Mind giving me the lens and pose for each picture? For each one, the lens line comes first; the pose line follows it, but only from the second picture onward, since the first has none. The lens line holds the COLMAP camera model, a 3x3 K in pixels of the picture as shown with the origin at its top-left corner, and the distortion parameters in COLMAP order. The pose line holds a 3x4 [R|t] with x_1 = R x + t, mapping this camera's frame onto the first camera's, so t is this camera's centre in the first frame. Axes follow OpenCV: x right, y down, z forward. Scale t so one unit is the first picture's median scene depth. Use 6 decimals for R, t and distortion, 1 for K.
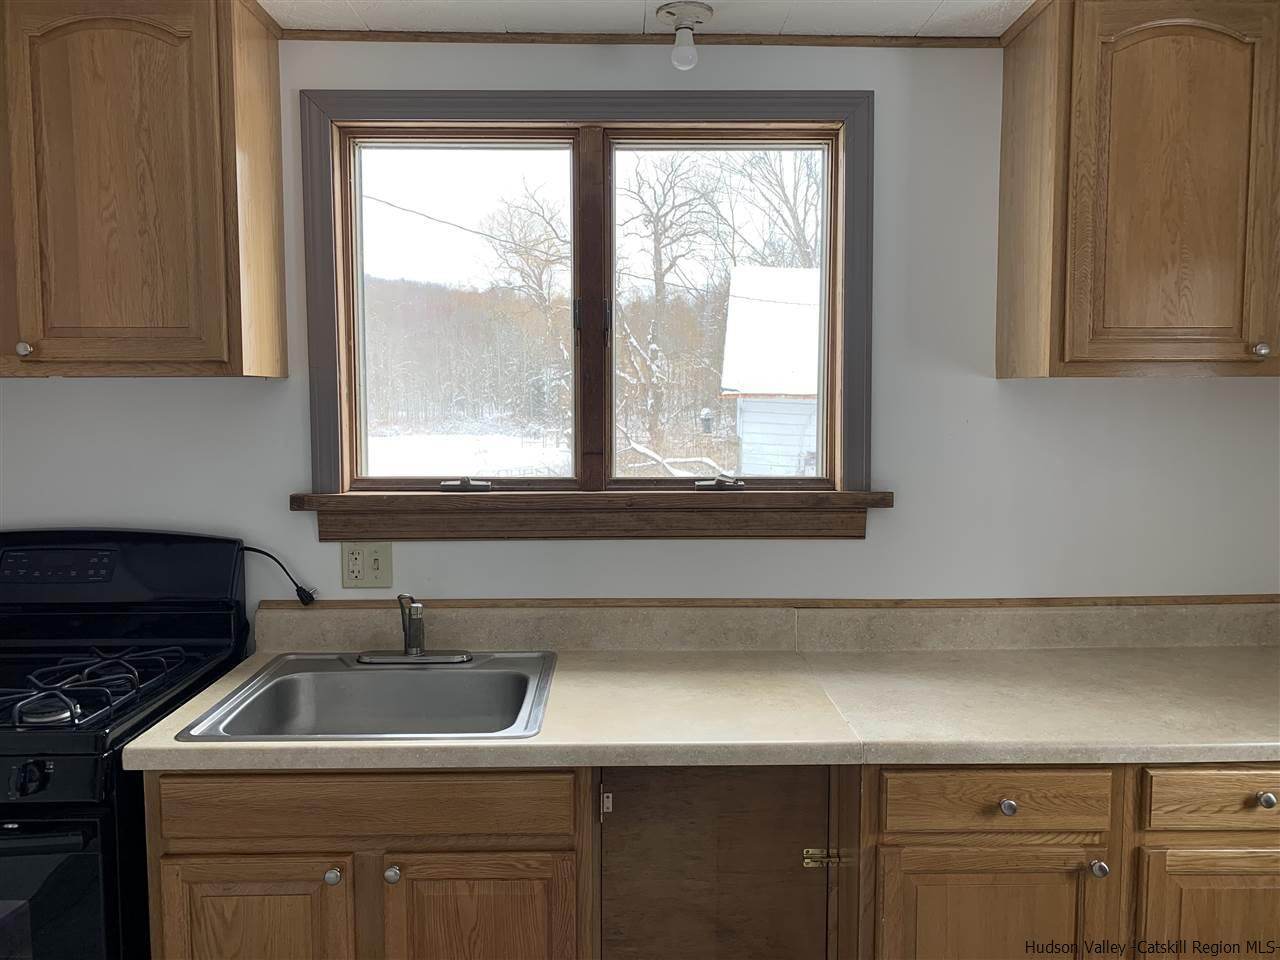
lens RADIAL K [[970.0, 0, 633.1], [0, 970.0, 476.4], [0, 0, 1]] dist [0.035880, -0.035416]
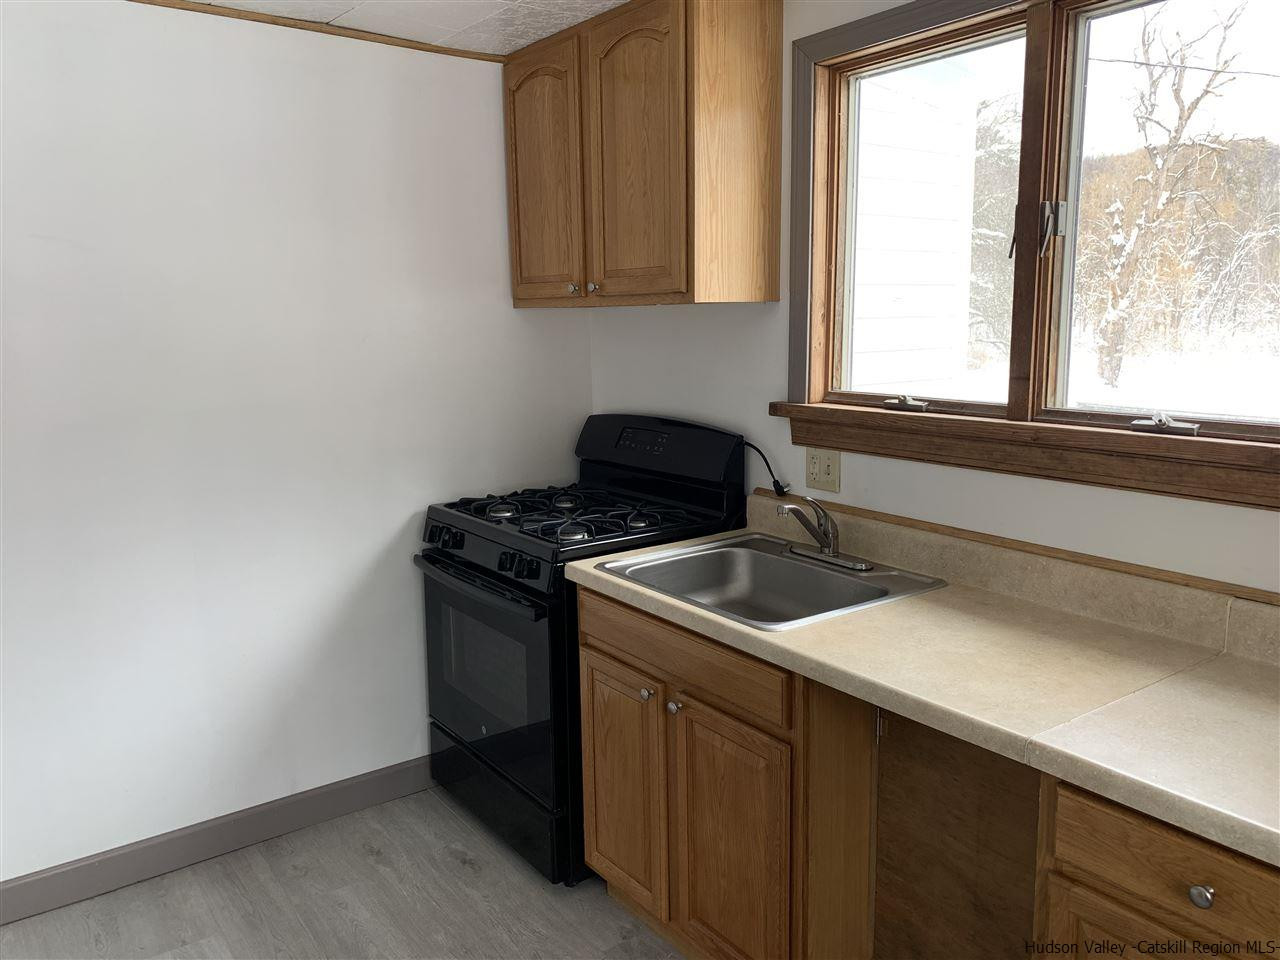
lens RADIAL K [[970.0, 0, 639.6], [0, 970.0, 479.5], [0, 0, 1]] dist [0.035880, -0.035416]
pose [[0.572437, 0.133277, -0.809045, 0.512654], [-0.055645, 0.990741, 0.123837, -0.024327], [0.818059, -0.025870, 0.574553, 0.188476]]
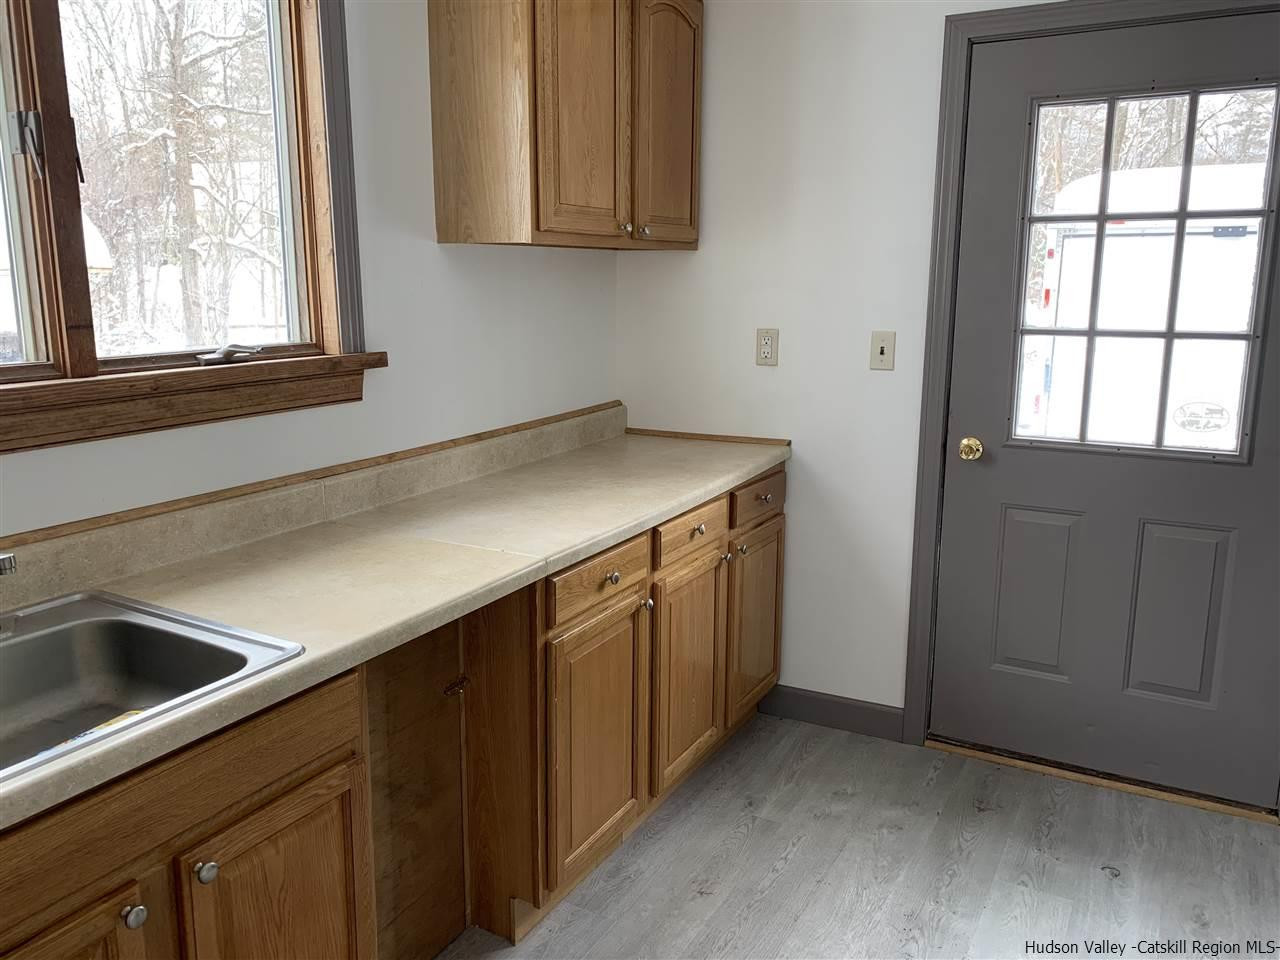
lens RADIAL K [[970.0, 0, 651.6], [0, 970.0, 476.7], [0, 0, 1]] dist [0.035880, -0.035416]
pose [[0.499929, -0.176940, 0.847799, -0.496778], [0.066976, 0.983875, 0.165845, -0.005799], [-0.863473, -0.026129, 0.503719, 0.227096]]
